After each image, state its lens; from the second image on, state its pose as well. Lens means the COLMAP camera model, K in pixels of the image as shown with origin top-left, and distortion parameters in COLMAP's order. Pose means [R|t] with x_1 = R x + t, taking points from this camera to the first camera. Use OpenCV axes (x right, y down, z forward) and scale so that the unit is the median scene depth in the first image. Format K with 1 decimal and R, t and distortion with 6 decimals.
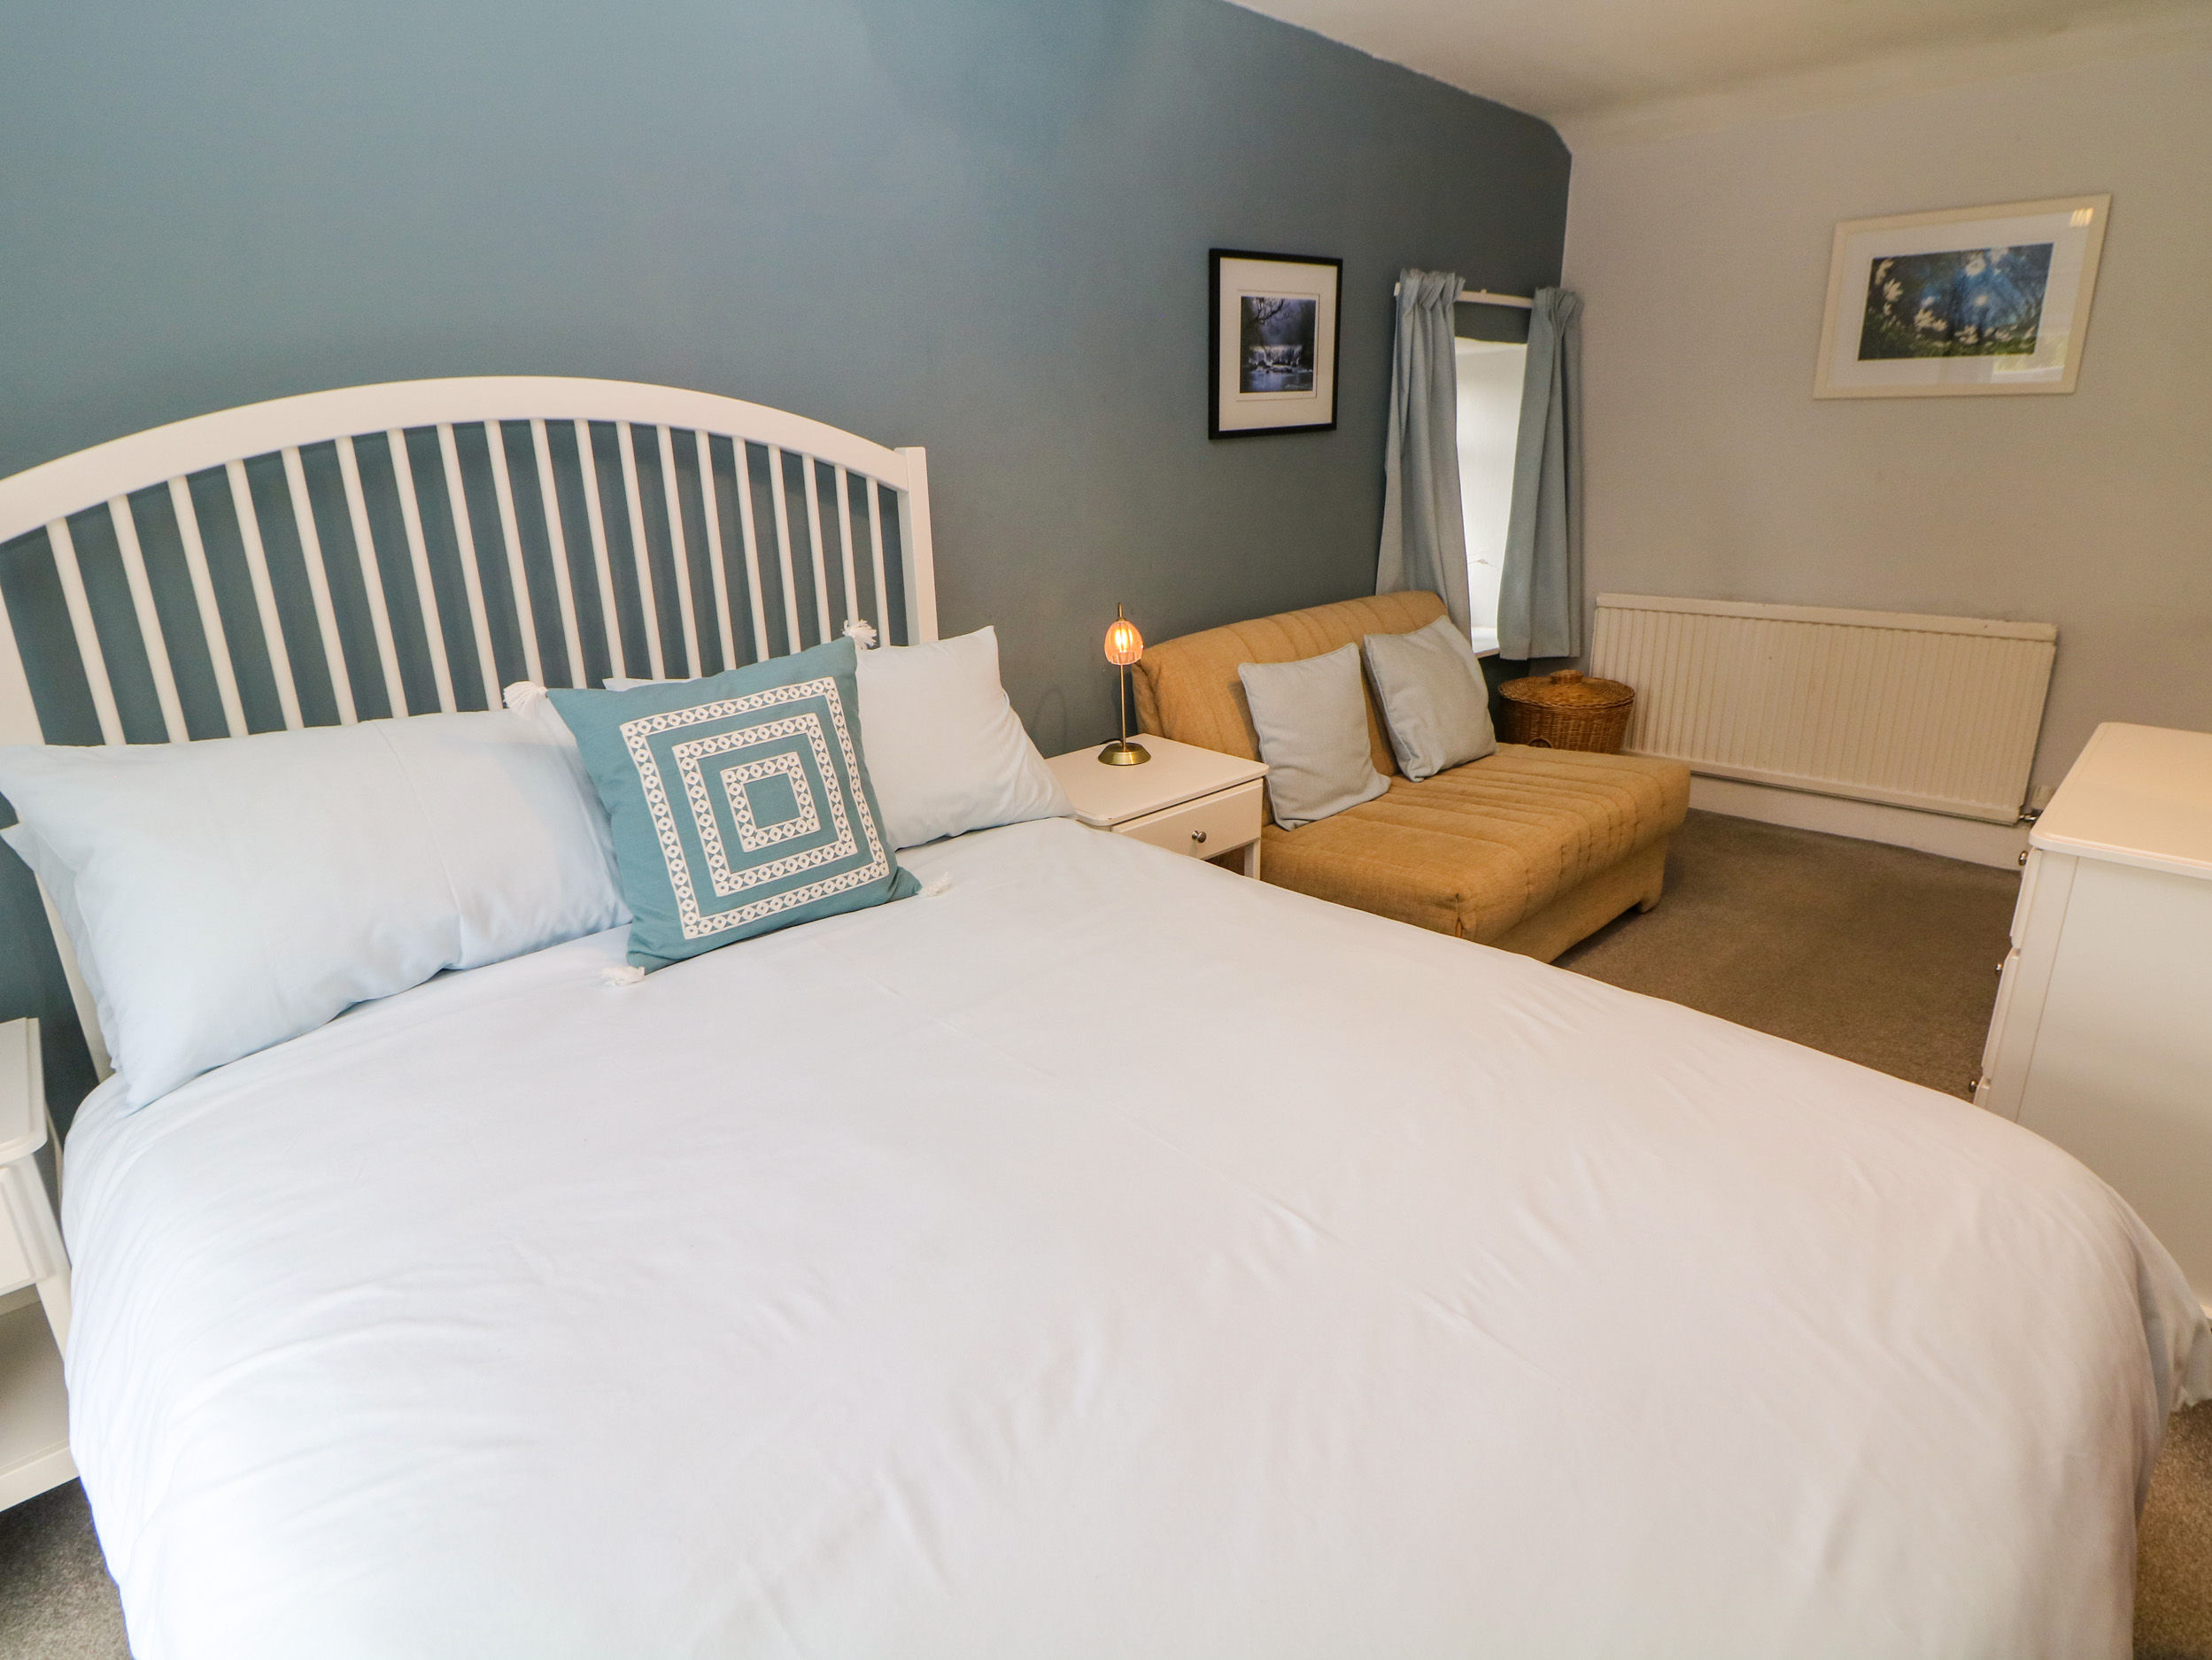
lens RADIAL K [[1154.0, 0, 1102.4], [0, 1154.0, 821.1], [0, 0, 1]] dist [-0.008518, -0.011624]
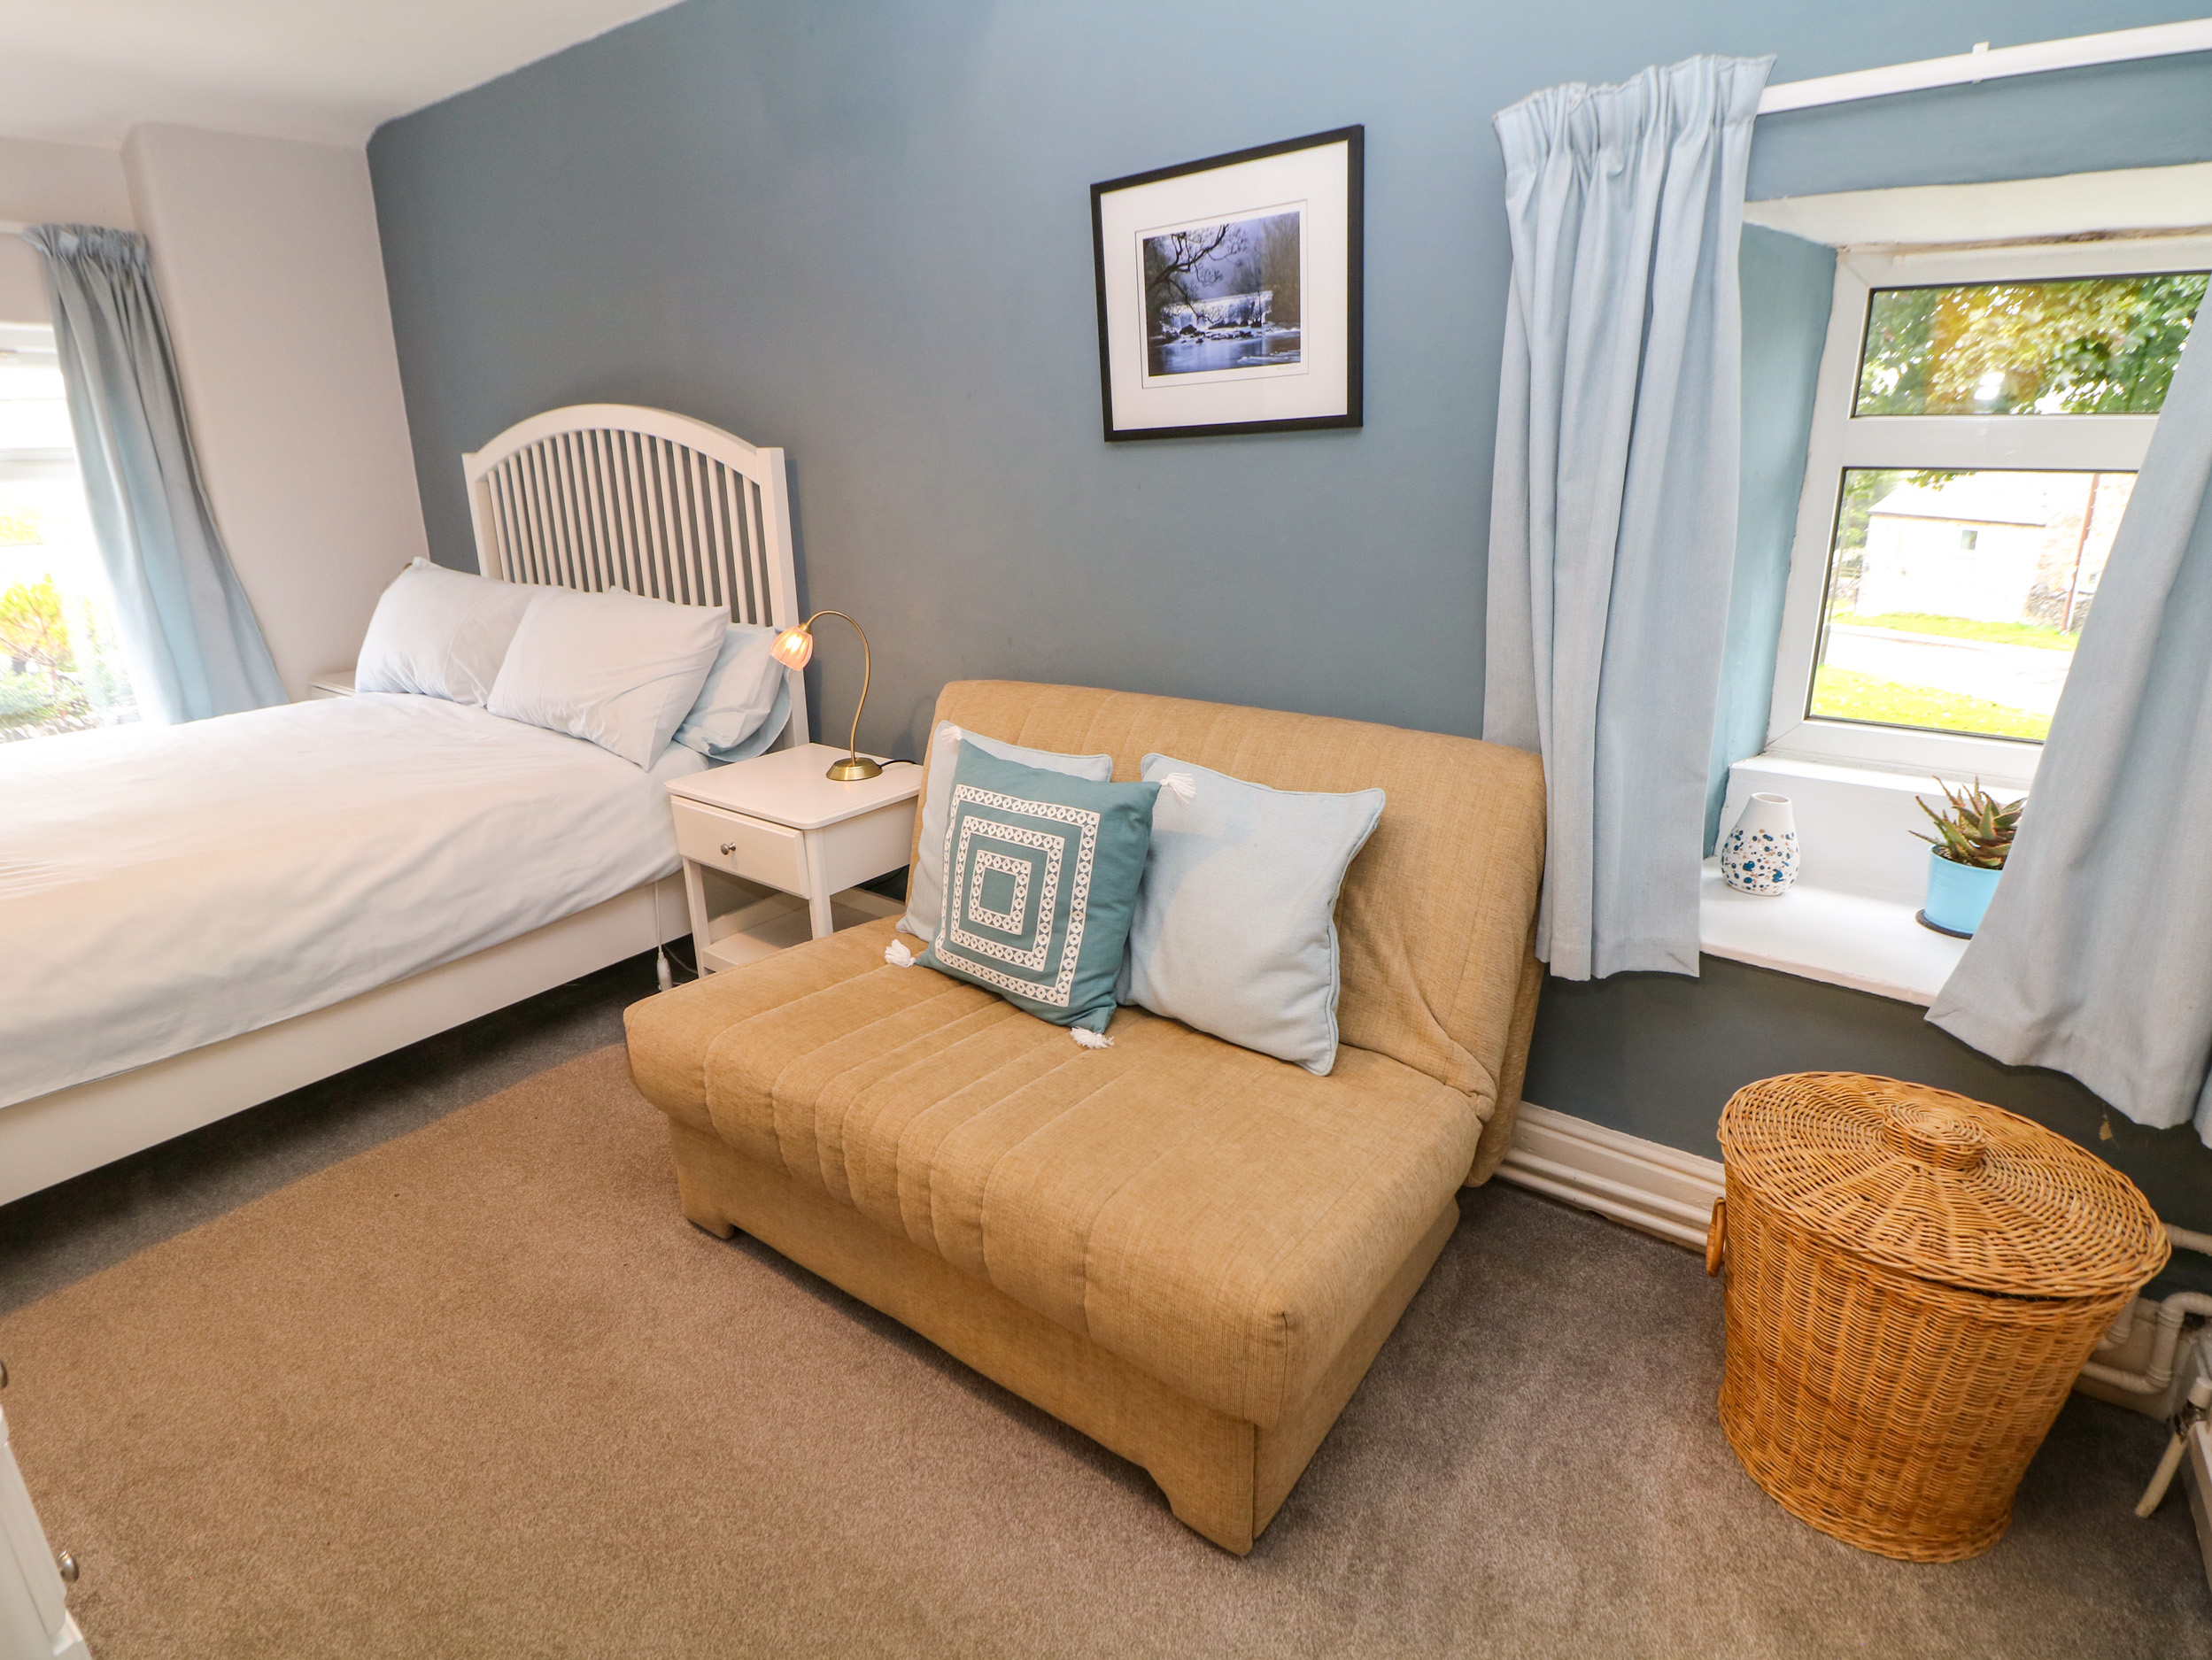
lens RADIAL K [[1154.0, 0, 1102.7], [0, 1154.0, 822.1], [0, 0, 1]] dist [-0.008518, -0.011624]
pose [[0.178231, 0.313504, -0.932711, 0.855127], [-0.304326, 0.918977, 0.250734, -0.286158], [0.935746, 0.239159, 0.259197, 0.847967]]
